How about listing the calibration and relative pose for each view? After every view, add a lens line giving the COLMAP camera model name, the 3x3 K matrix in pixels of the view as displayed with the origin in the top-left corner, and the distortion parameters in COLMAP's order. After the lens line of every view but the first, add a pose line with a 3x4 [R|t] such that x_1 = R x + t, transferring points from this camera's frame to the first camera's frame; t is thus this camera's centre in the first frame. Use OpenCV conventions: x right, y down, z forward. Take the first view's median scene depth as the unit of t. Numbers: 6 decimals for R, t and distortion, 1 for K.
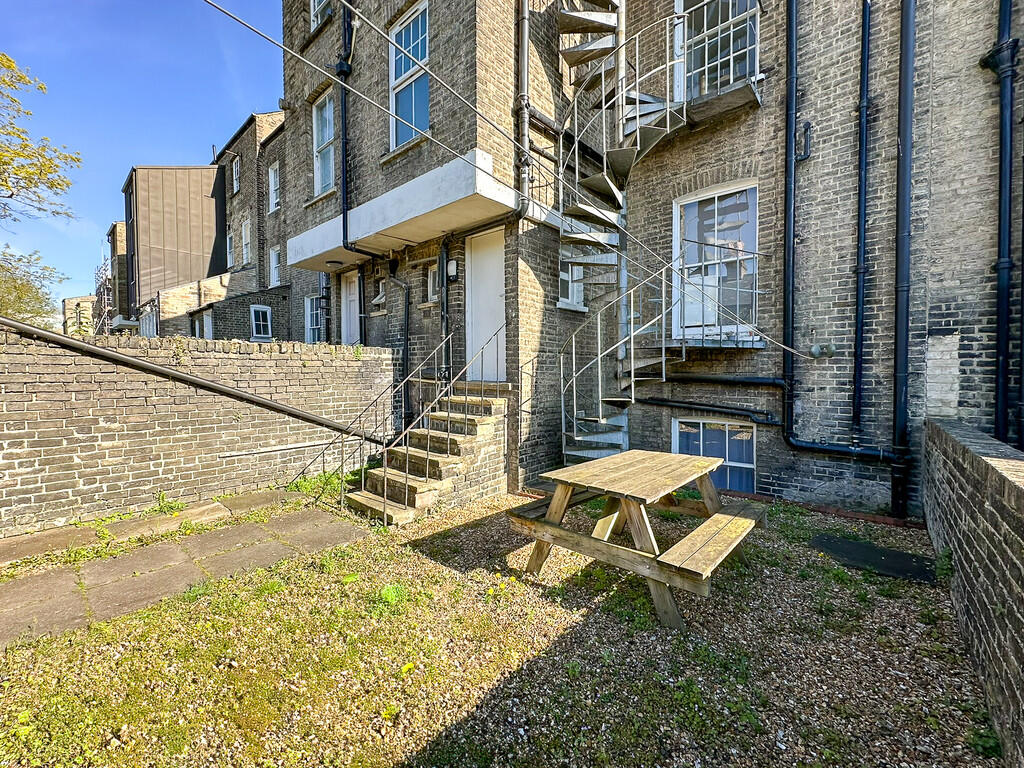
lens RADIAL K [[421.1, 0, 515.9], [0, 421.1, 382.0], [0, 0, 1]] dist [0.001120, 0.000309]
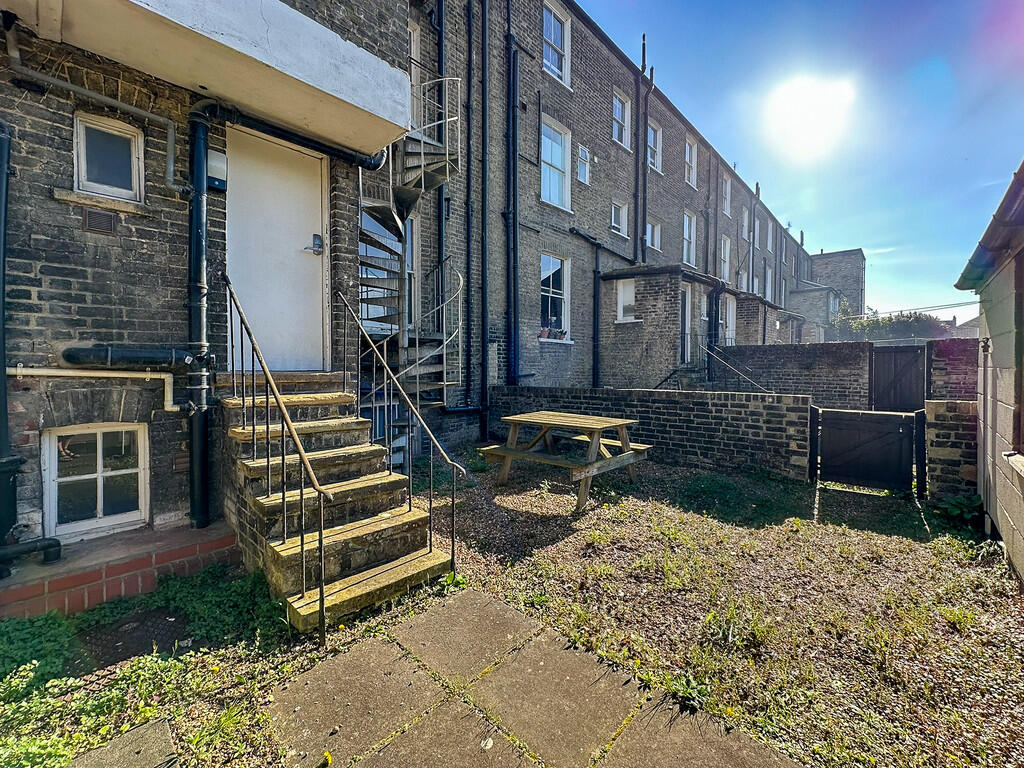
lens RADIAL K [[421.1, 0, 514.5], [0, 421.1, 372.9], [0, 0, 1]] dist [0.001120, 0.000309]
pose [[0.049228, -0.016249, 0.998655, -0.880618], [0.029746, 0.999448, 0.014796, 0.002066], [-0.998345, 0.028977, 0.049685, 0.768422]]
